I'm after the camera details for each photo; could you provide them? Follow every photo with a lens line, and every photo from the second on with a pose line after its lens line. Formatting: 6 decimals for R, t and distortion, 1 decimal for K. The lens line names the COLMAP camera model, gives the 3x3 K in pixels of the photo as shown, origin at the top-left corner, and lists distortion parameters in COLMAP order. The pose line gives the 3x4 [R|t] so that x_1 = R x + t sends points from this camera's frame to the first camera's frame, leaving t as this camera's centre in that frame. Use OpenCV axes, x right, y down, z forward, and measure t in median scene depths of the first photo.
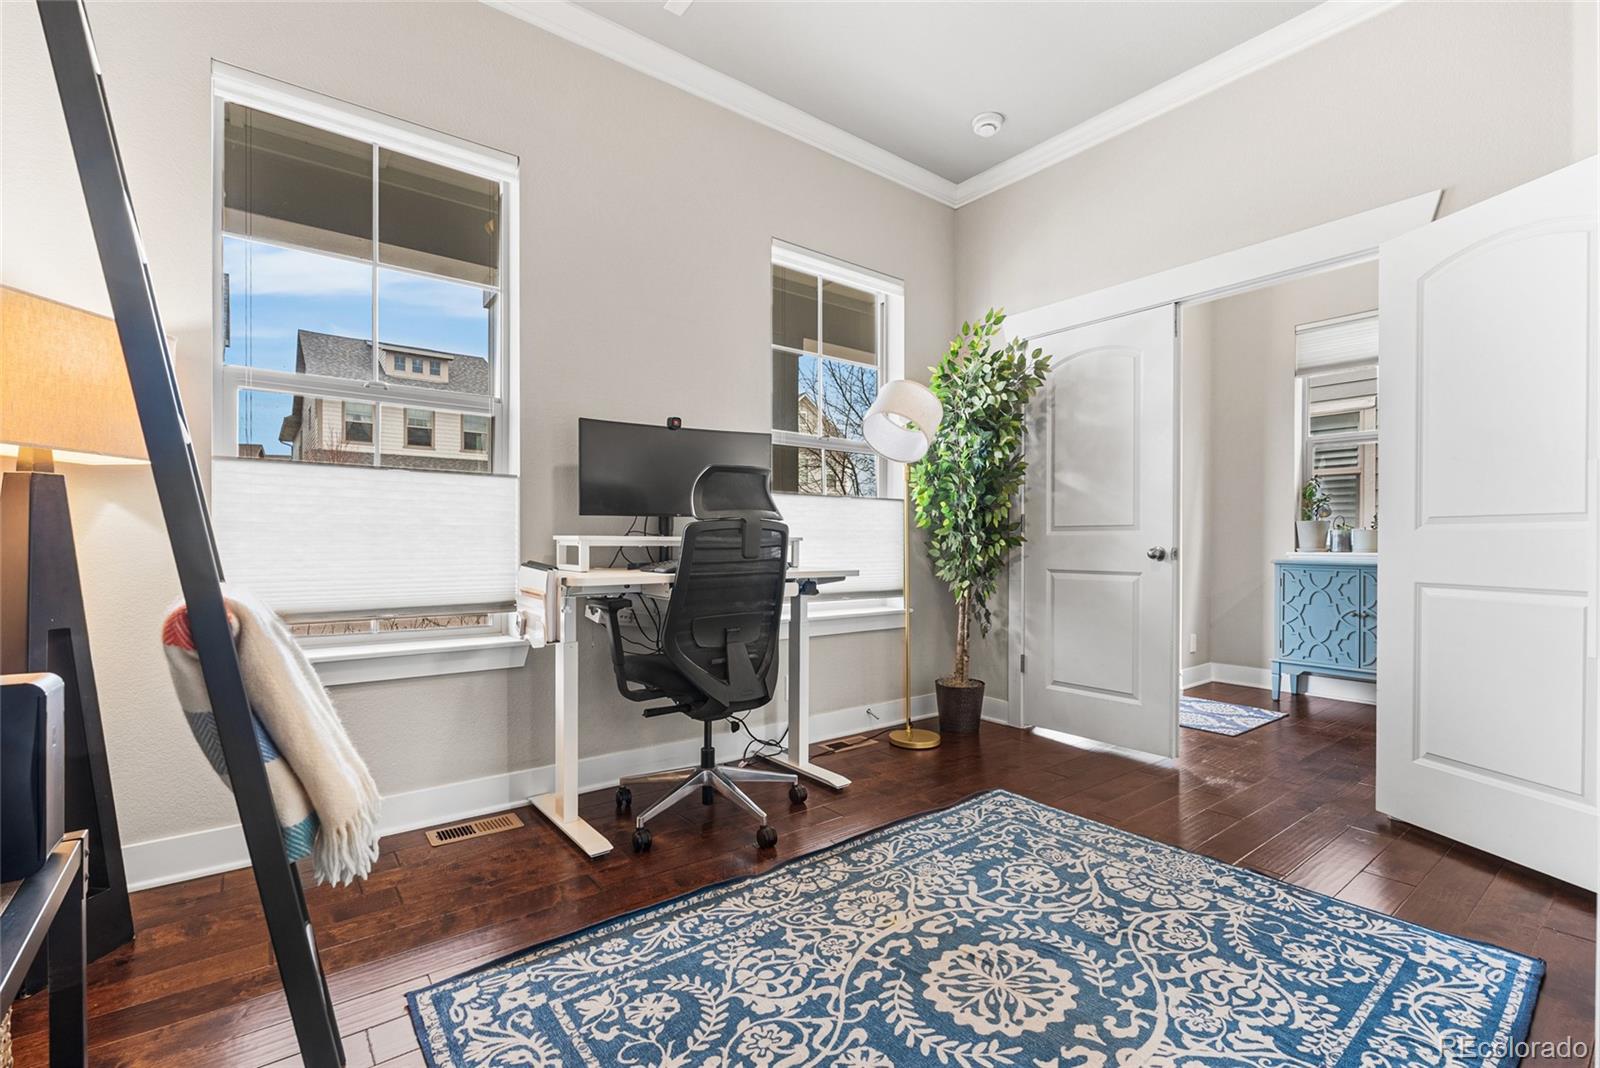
lens RADIAL K [[712.1, 0, 797.2], [0, 712.1, 543.8], [0, 0, 1]] dist [-0.006913, 0.001090]
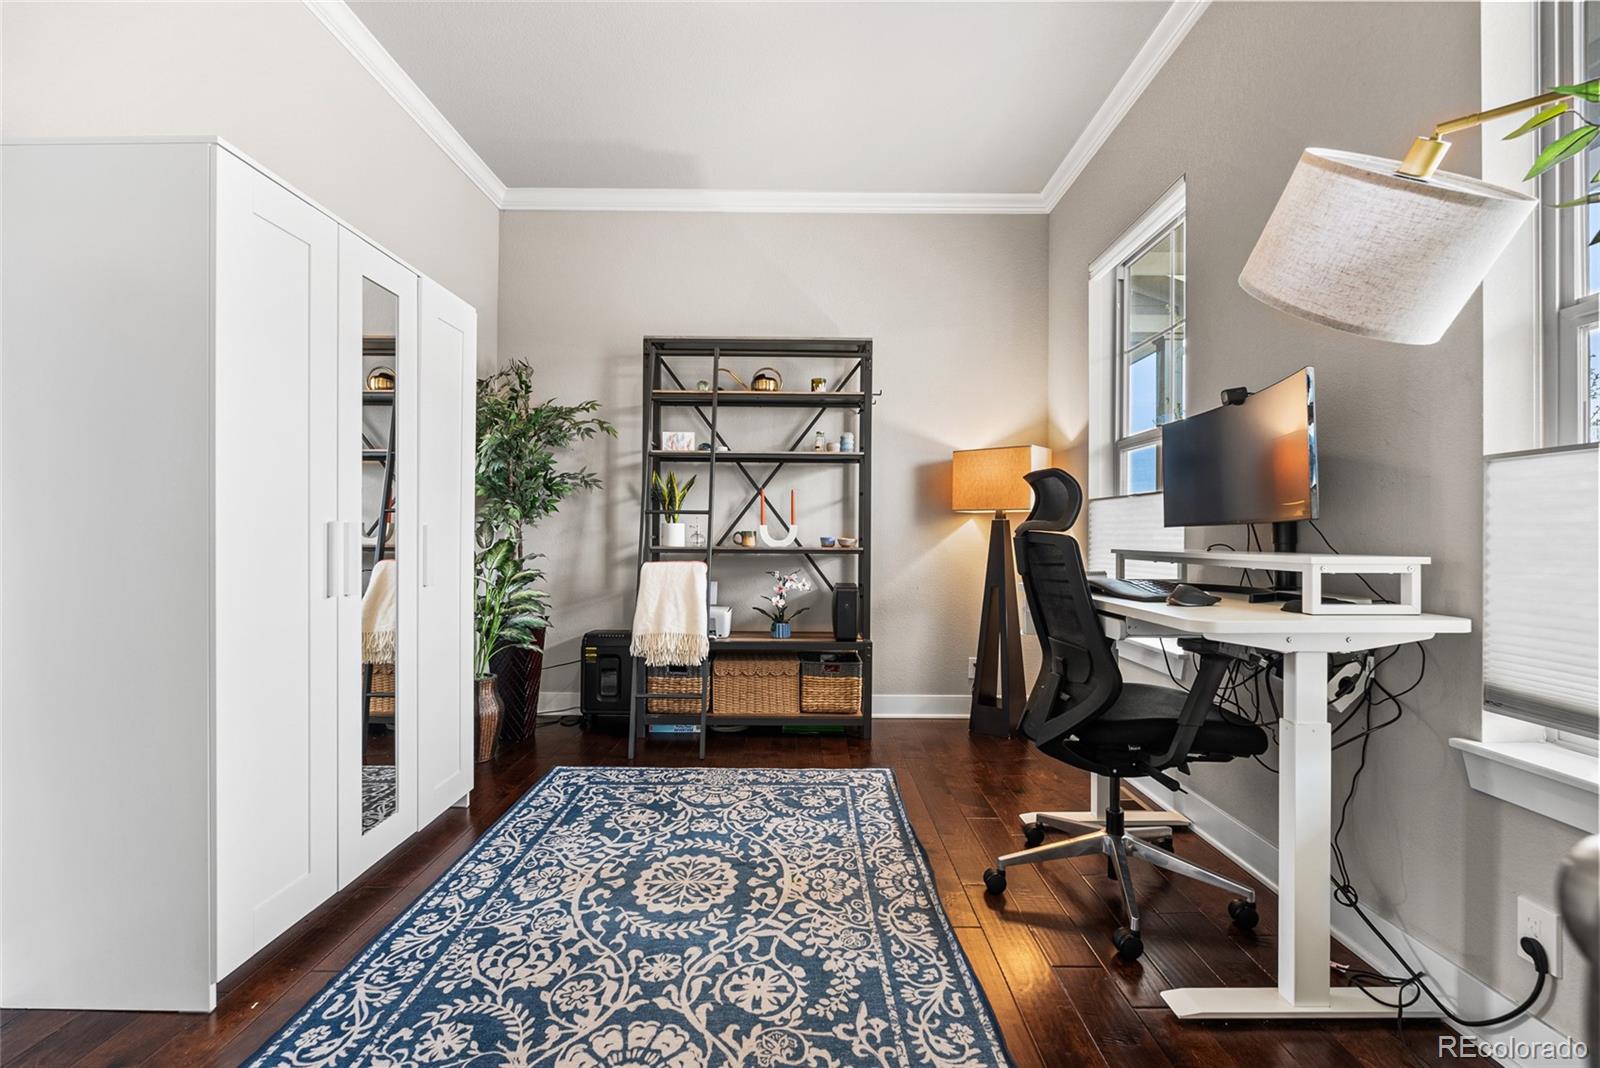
lens RADIAL K [[712.1, 0, 798.7], [0, 712.1, 531.0], [0, 0, 1]] dist [-0.006913, 0.001090]
pose [[-0.619771, -0.012897, -0.784677, 1.153652], [-0.011078, 0.999909, -0.007685, -0.034400], [0.784705, 0.003929, -0.619857, 1.895181]]
